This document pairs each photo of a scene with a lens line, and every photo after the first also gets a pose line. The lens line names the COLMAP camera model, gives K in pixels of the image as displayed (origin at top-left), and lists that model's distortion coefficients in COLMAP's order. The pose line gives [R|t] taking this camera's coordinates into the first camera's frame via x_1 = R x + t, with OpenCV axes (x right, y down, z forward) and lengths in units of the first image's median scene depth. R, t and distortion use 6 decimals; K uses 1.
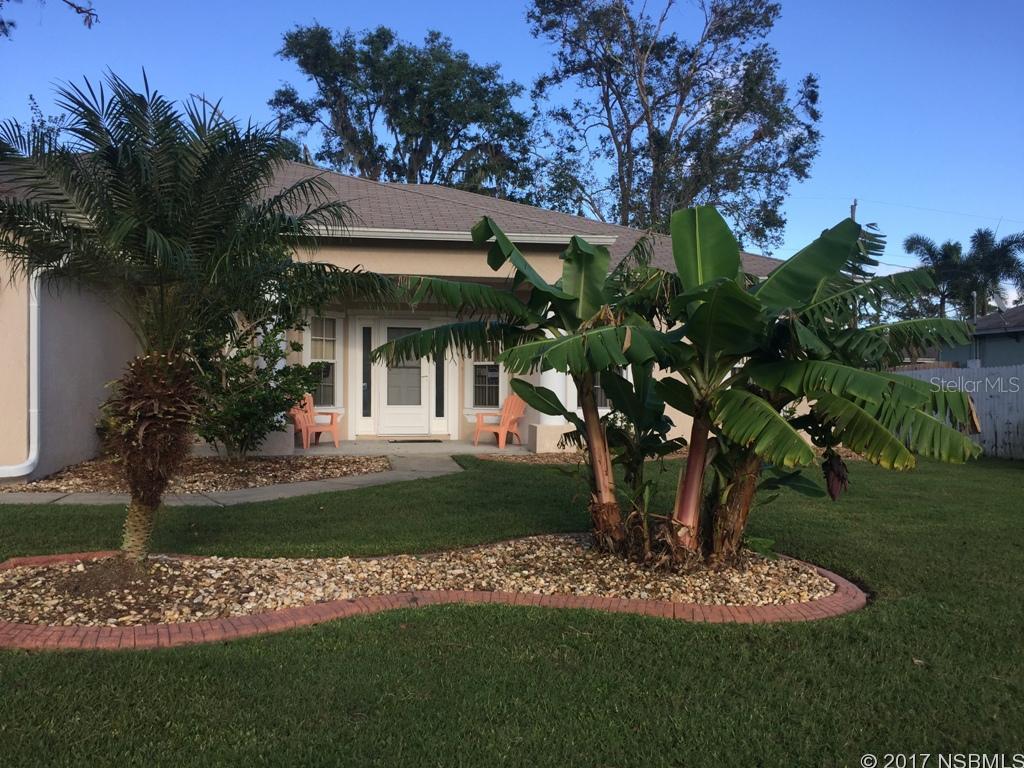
lens RADIAL K [[867.4, 0, 519.2], [0, 867.4, 383.5], [0, 0, 1]] dist [0.060214, -0.094013]
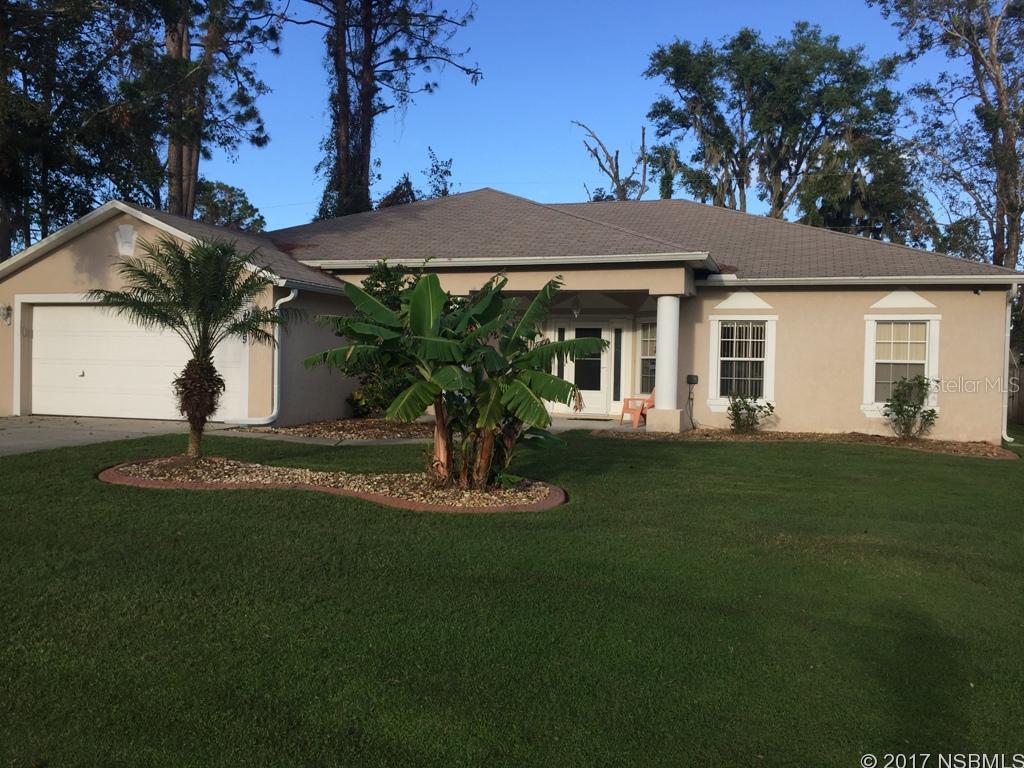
lens RADIAL K [[867.4, 0, 513.4], [0, 867.4, 385.2], [0, 0, 1]] dist [0.060214, -0.094013]
pose [[0.868766, 0.024685, -0.494608, 0.136349], [-0.015779, 0.999630, 0.022174, -0.003095], [0.494972, -0.011460, 0.868834, -0.048413]]
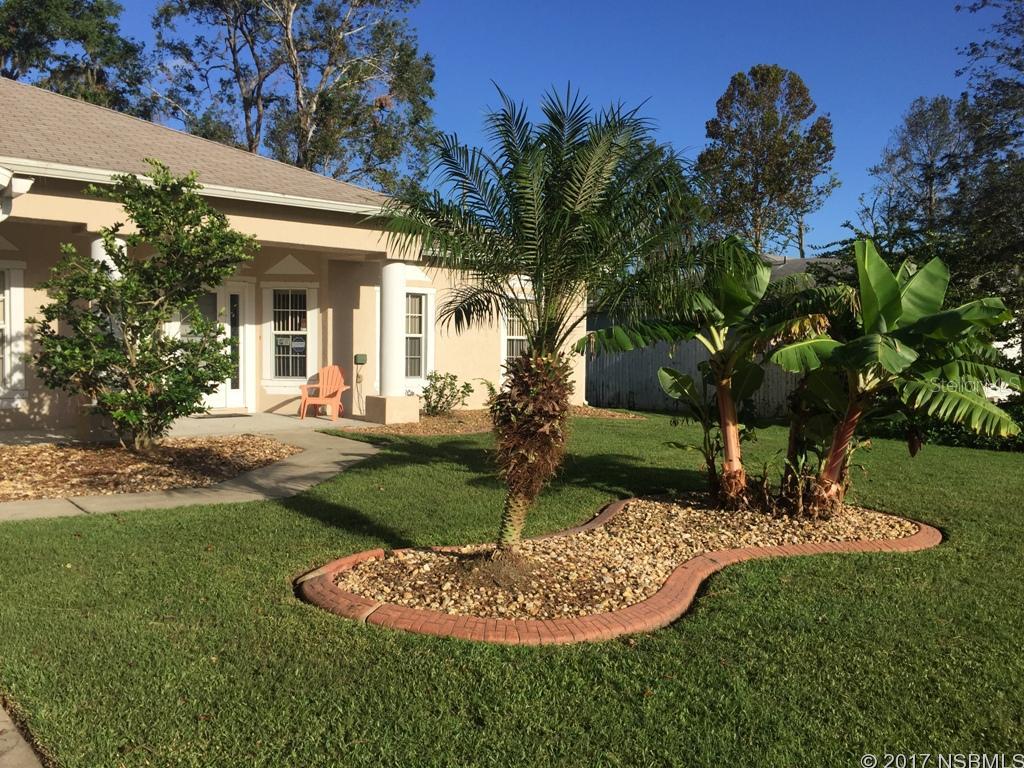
lens RADIAL K [[867.4, 0, 510.8], [0, 867.4, 391.1], [0, 0, 1]] dist [0.060214, -0.094013]
pose [[0.867950, -0.018721, 0.496298, -0.111540], [-0.010139, 0.998413, 0.055393, -0.005229], [-0.496547, -0.053111, 0.866383, 0.015523]]
